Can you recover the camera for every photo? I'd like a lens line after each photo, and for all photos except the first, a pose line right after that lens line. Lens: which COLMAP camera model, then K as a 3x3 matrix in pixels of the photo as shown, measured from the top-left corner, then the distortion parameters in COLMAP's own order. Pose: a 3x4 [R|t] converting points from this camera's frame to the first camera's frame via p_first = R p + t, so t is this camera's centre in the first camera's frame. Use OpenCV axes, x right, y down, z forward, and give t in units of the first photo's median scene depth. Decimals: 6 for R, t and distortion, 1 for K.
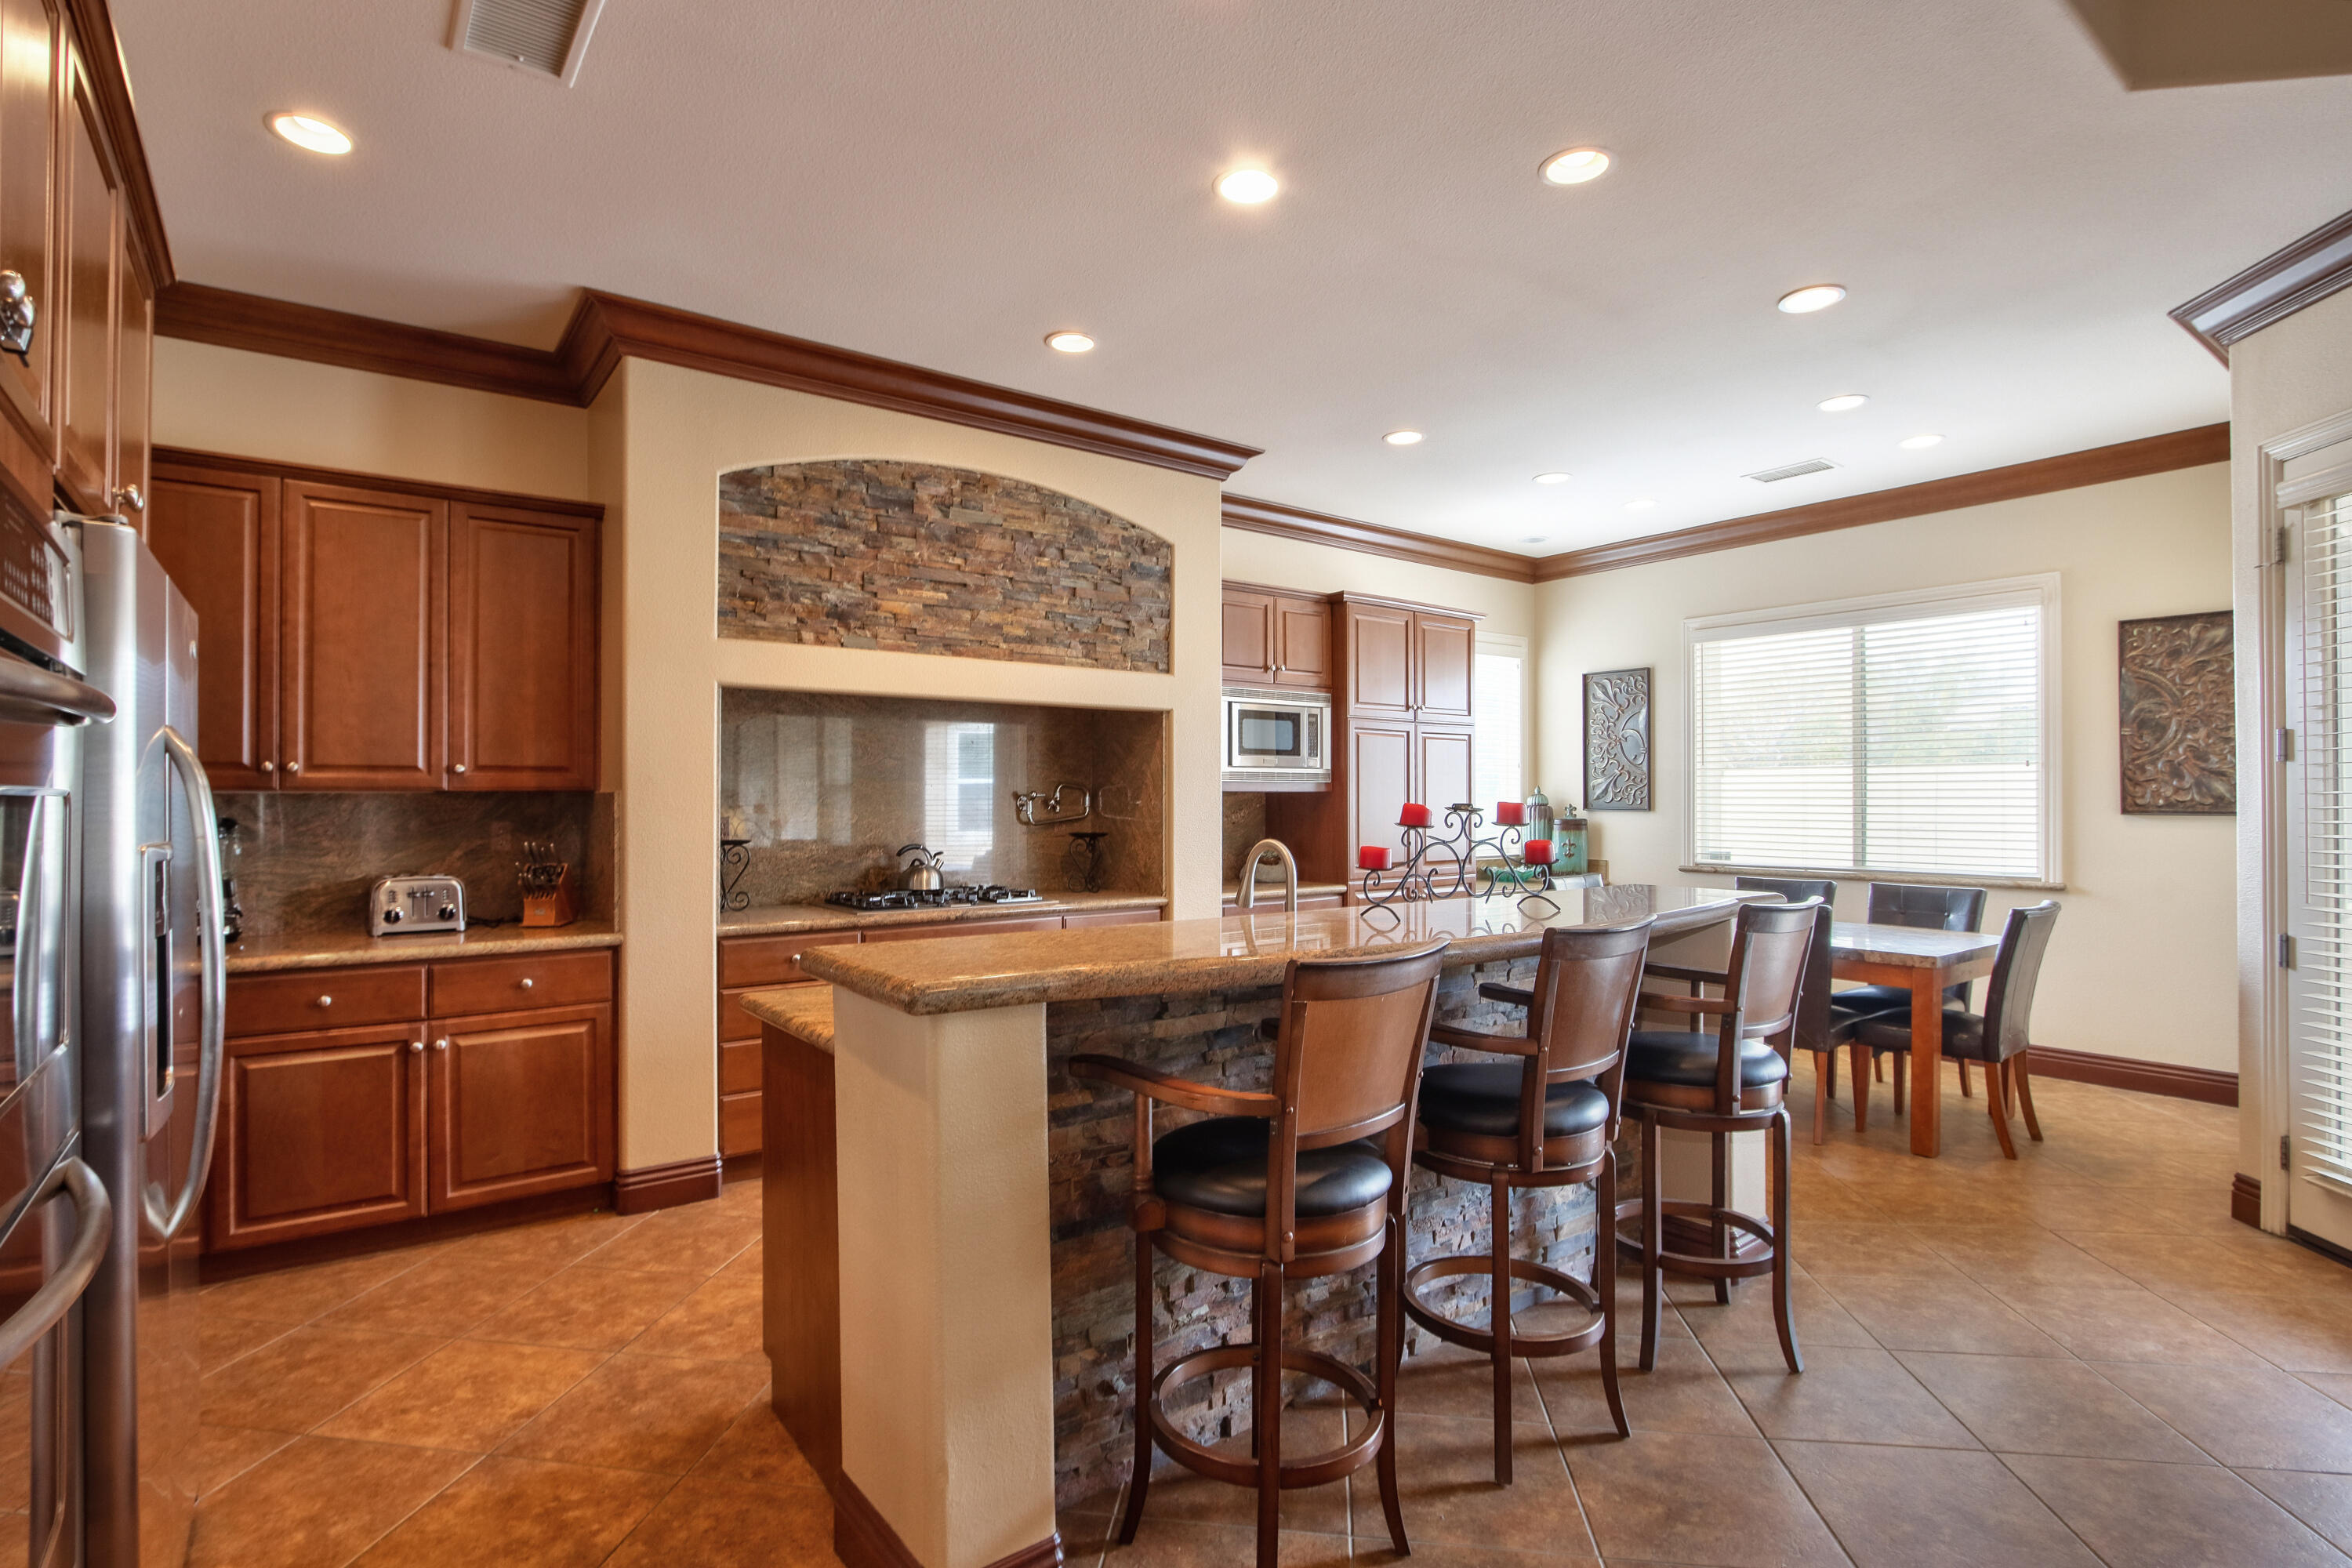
lens RADIAL K [[1179.2, 0, 1160.9], [0, 1179.2, 776.8], [0, 0, 1]] dist [0.013265, 0.001642]
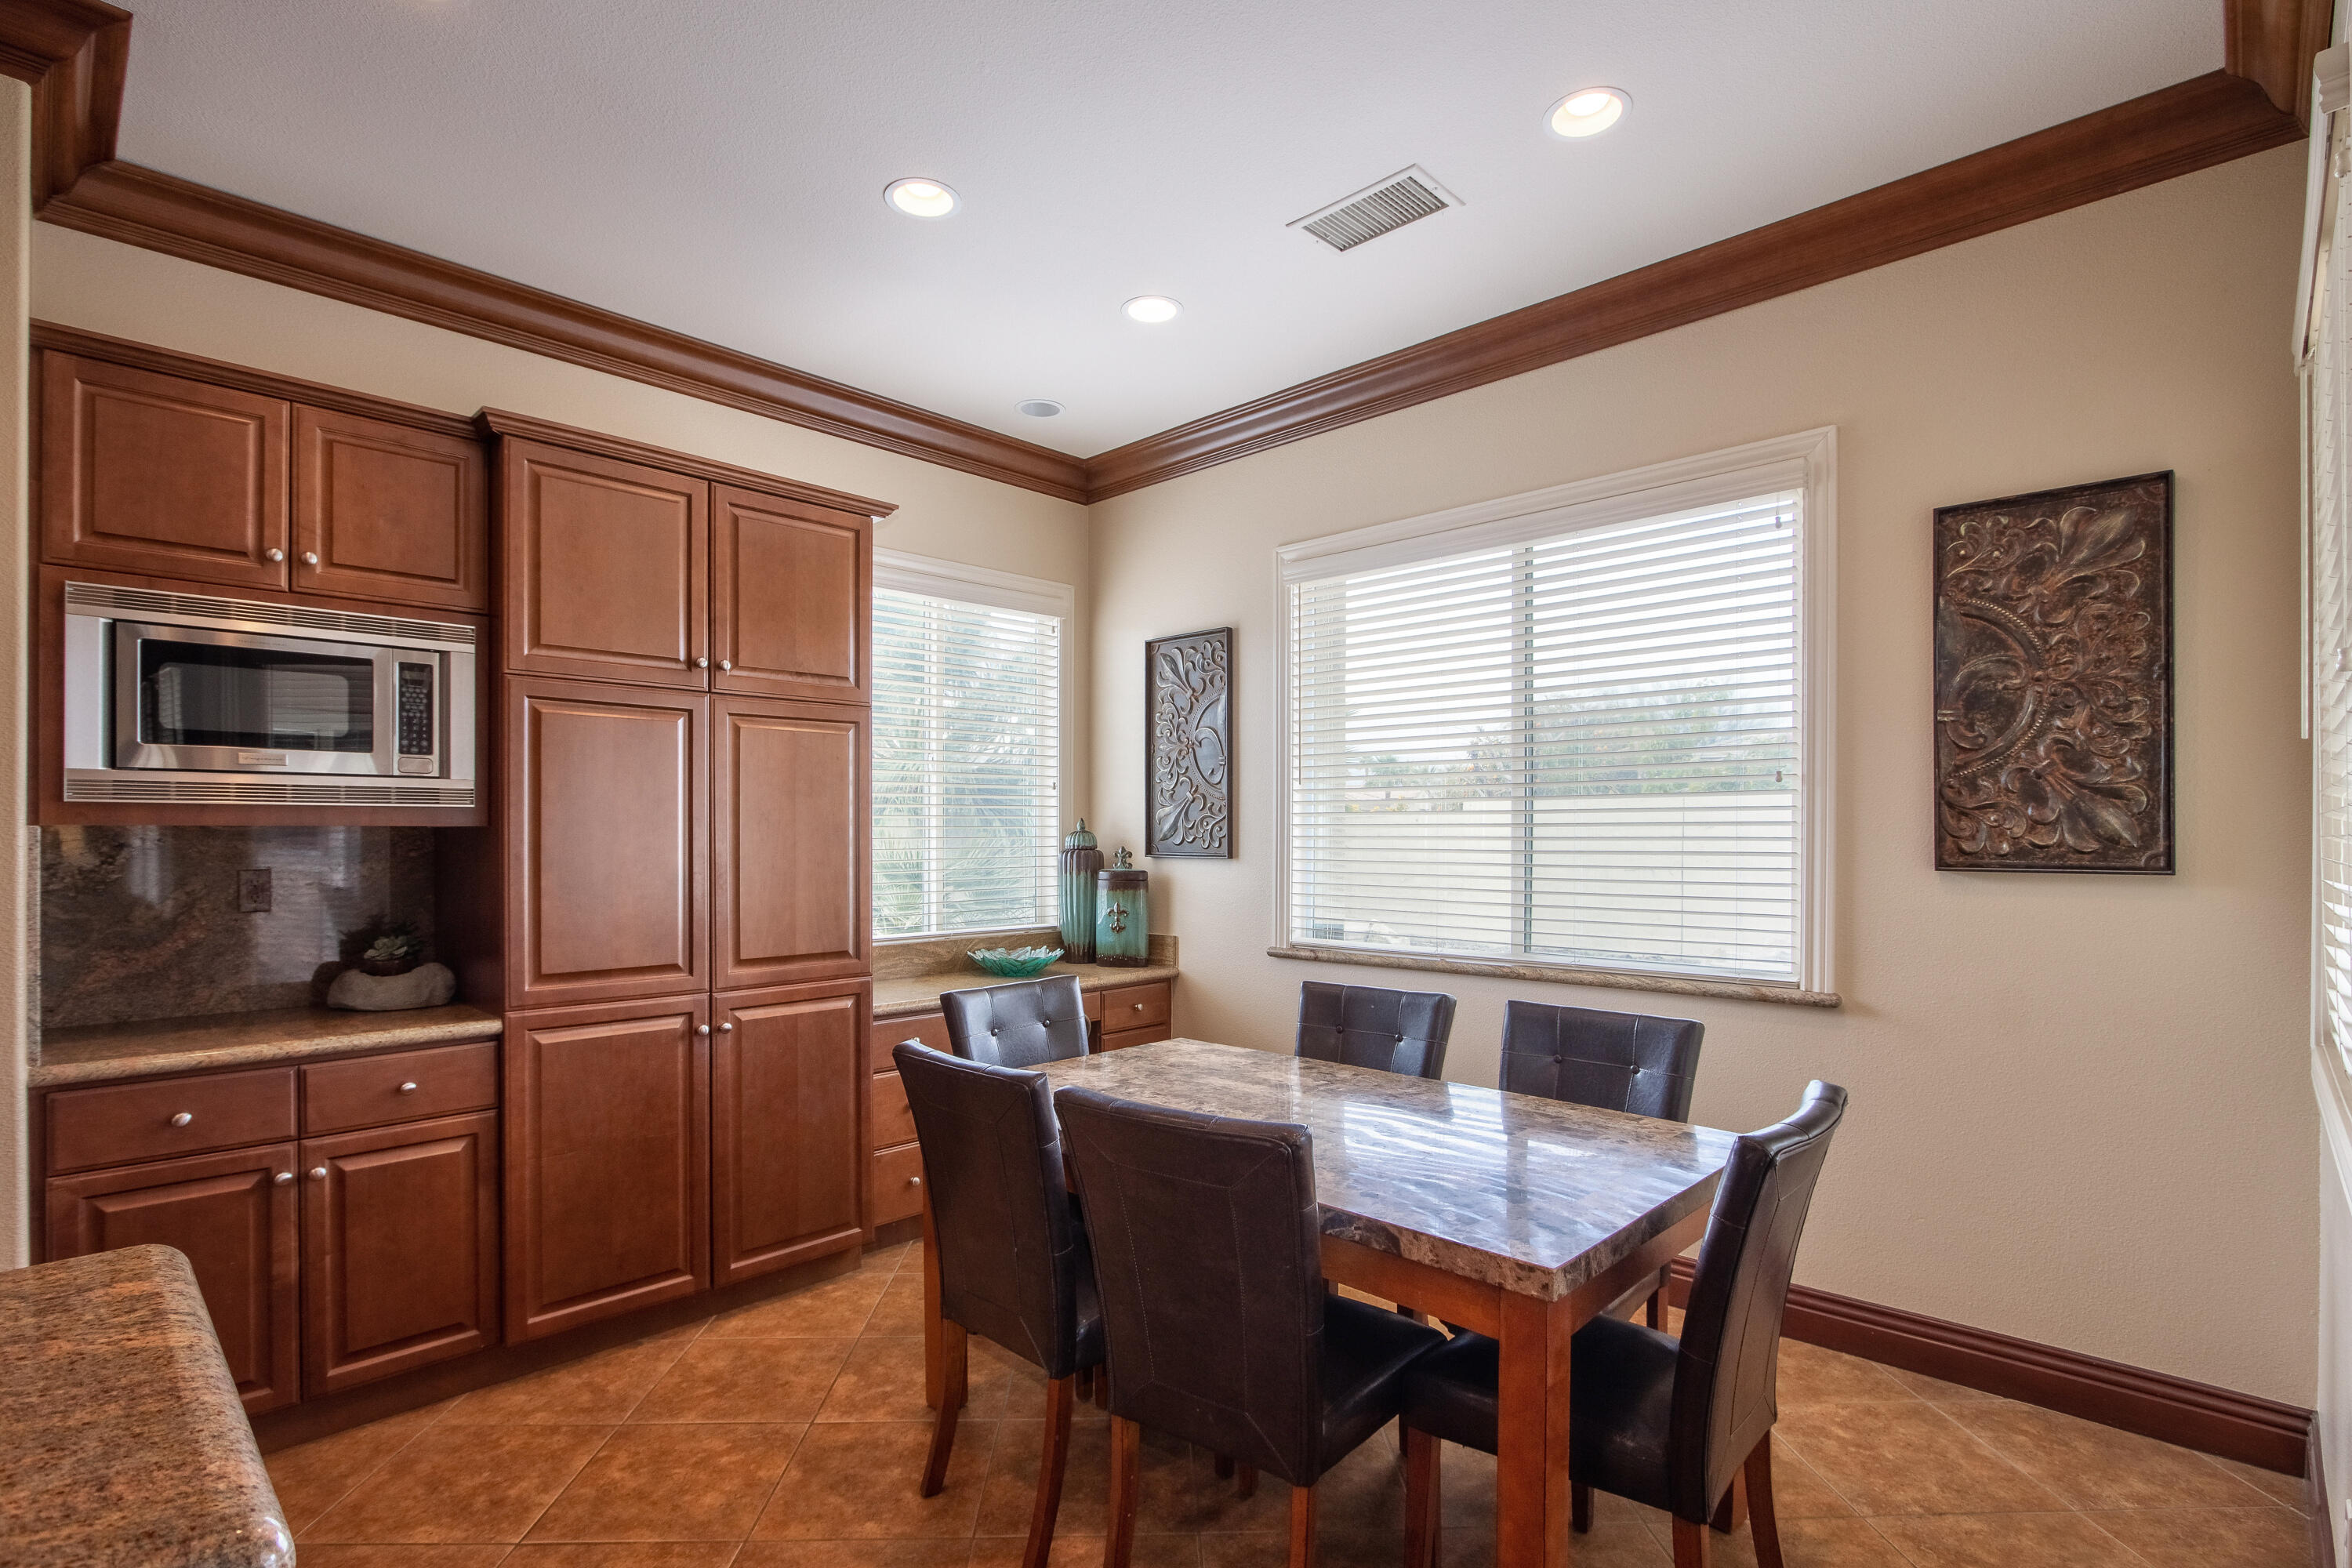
lens RADIAL K [[1127.5, 0, 1184.5], [0, 1127.5, 824.7], [0, 0, 1]] dist [0.005347, -0.000898]
pose [[0.990074, 0.001218, 0.140545, 0.418517], [-0.002703, 0.999943, 0.010373, 0.006874], [-0.140524, -0.010650, 0.990020, 0.568670]]
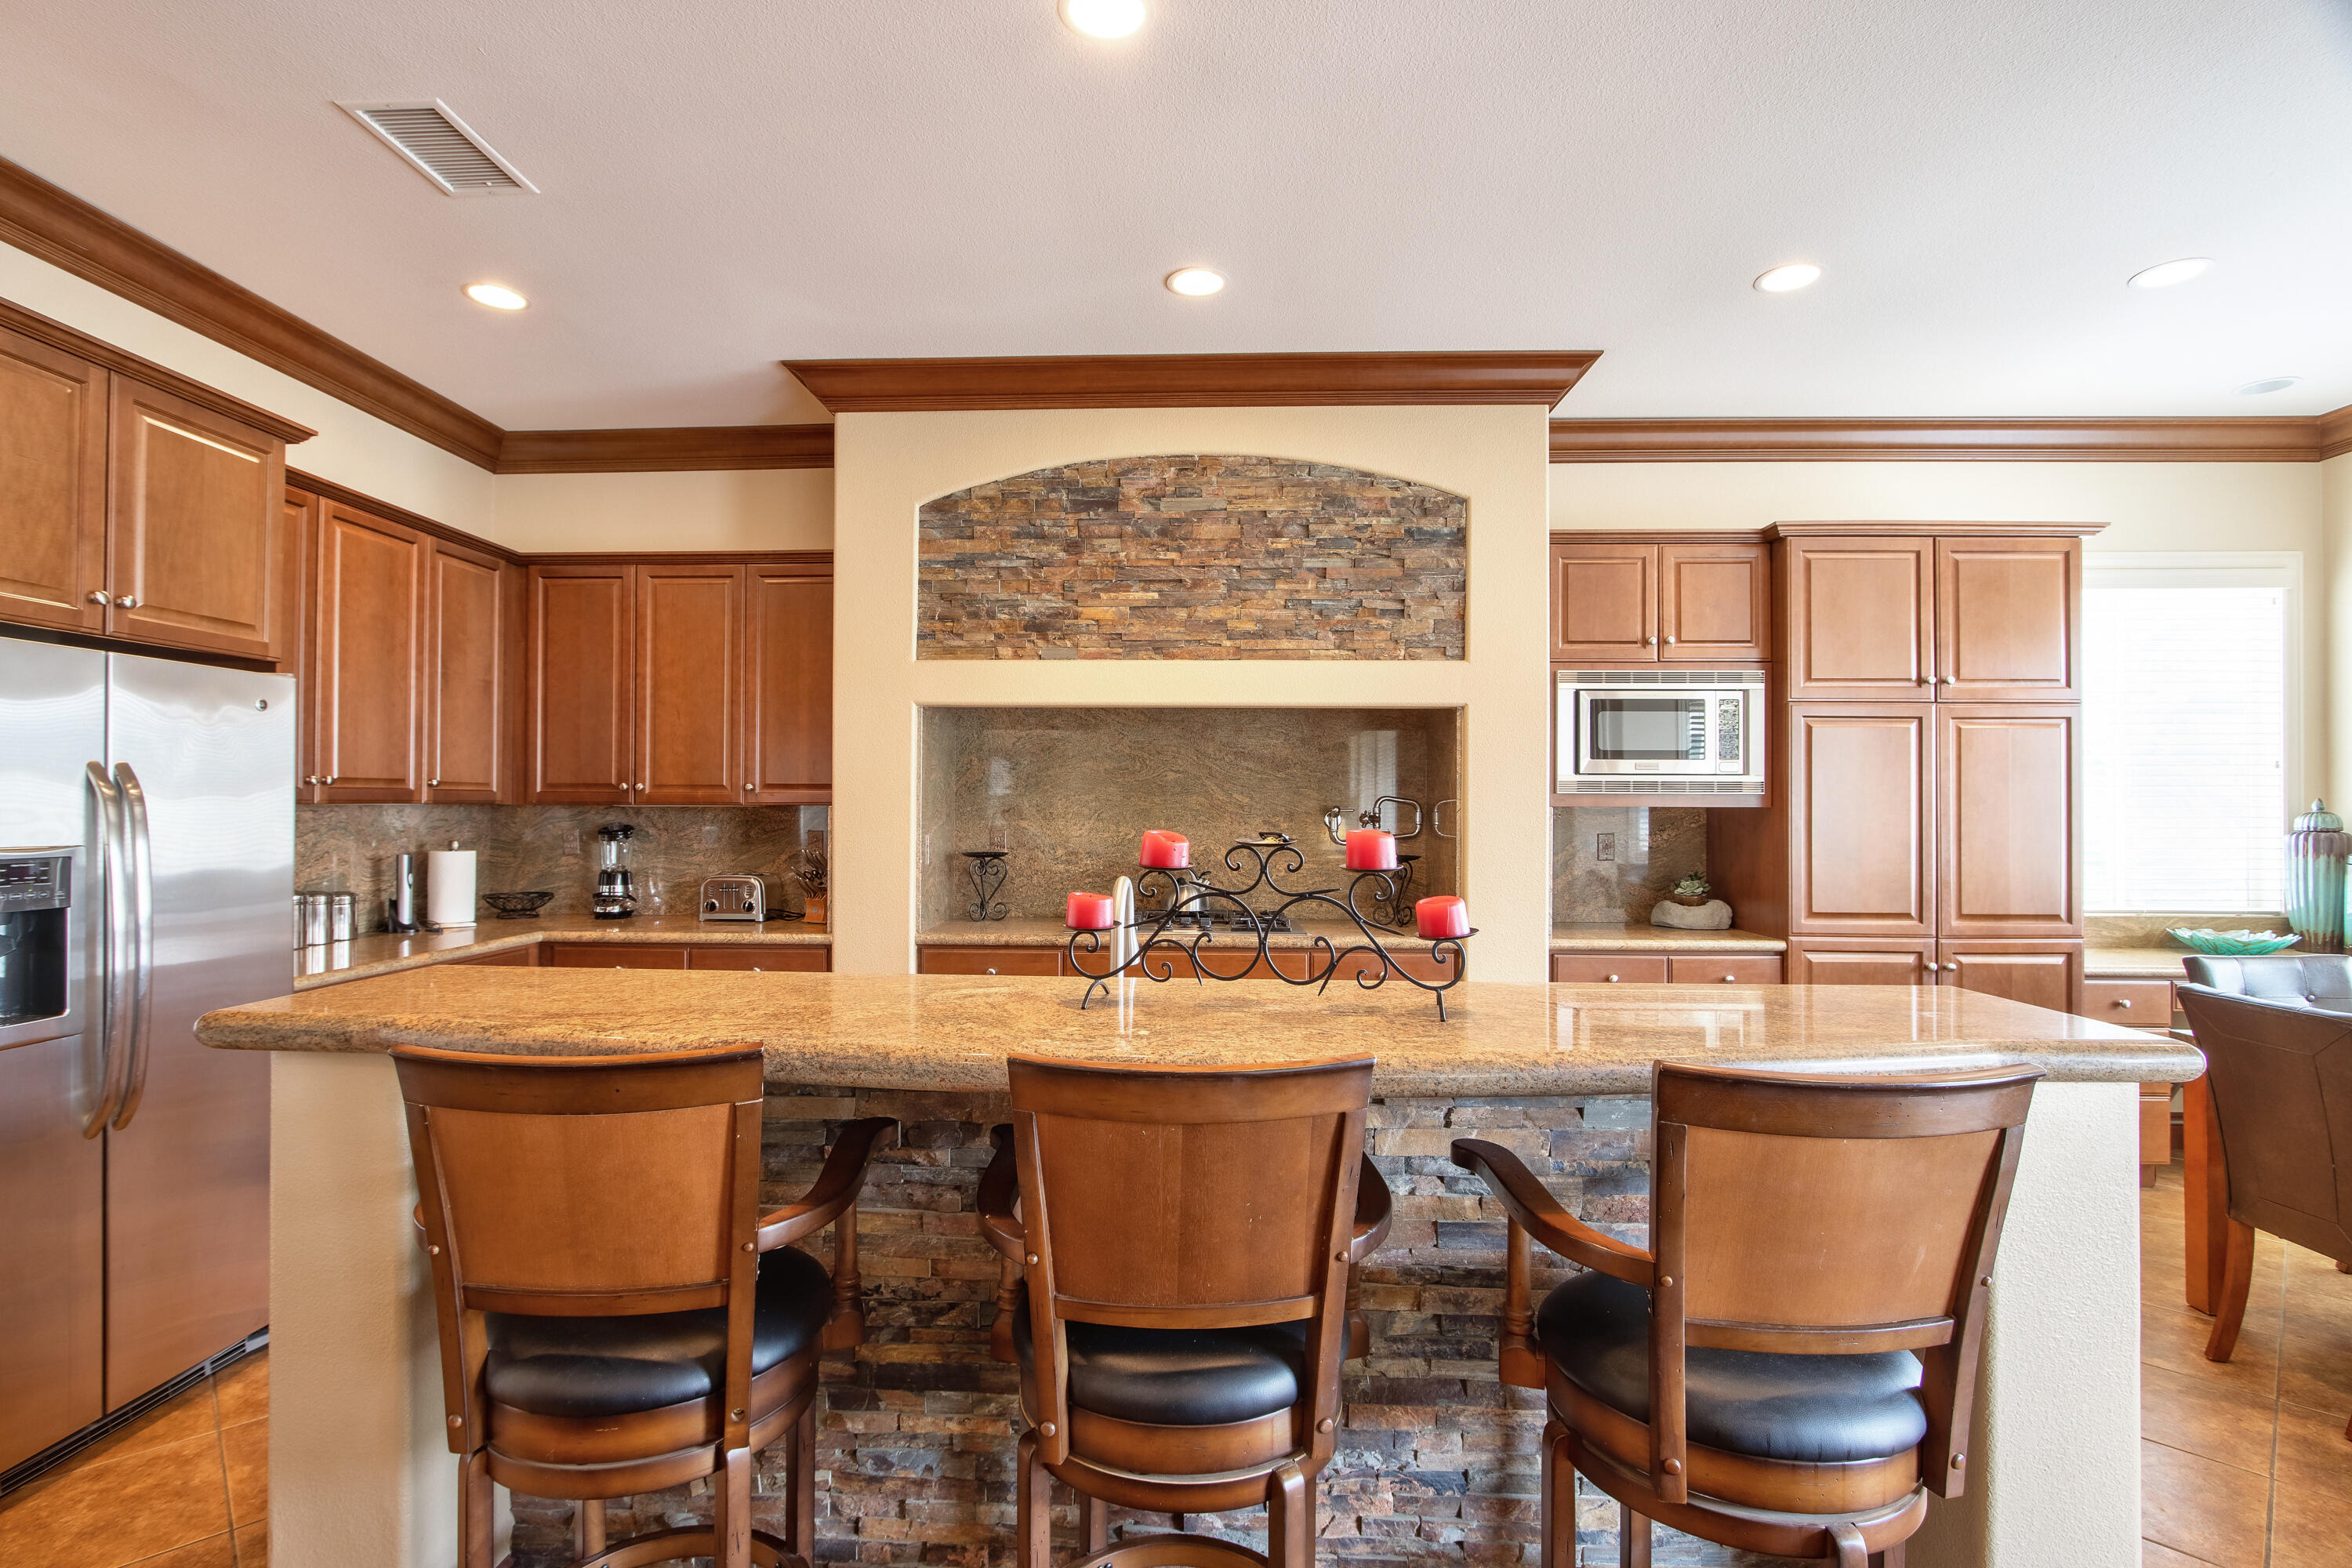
lens RADIAL K [[1127.5, 0, 1166.7], [0, 1127.5, 791.5], [0, 0, 1]] dist [0.005347, -0.000898]
pose [[0.774499, -0.004306, -0.632560, 0.335536], [0.006711, 0.999976, 0.001410, -0.000662], [0.632539, -0.005337, 0.774510, 0.280607]]
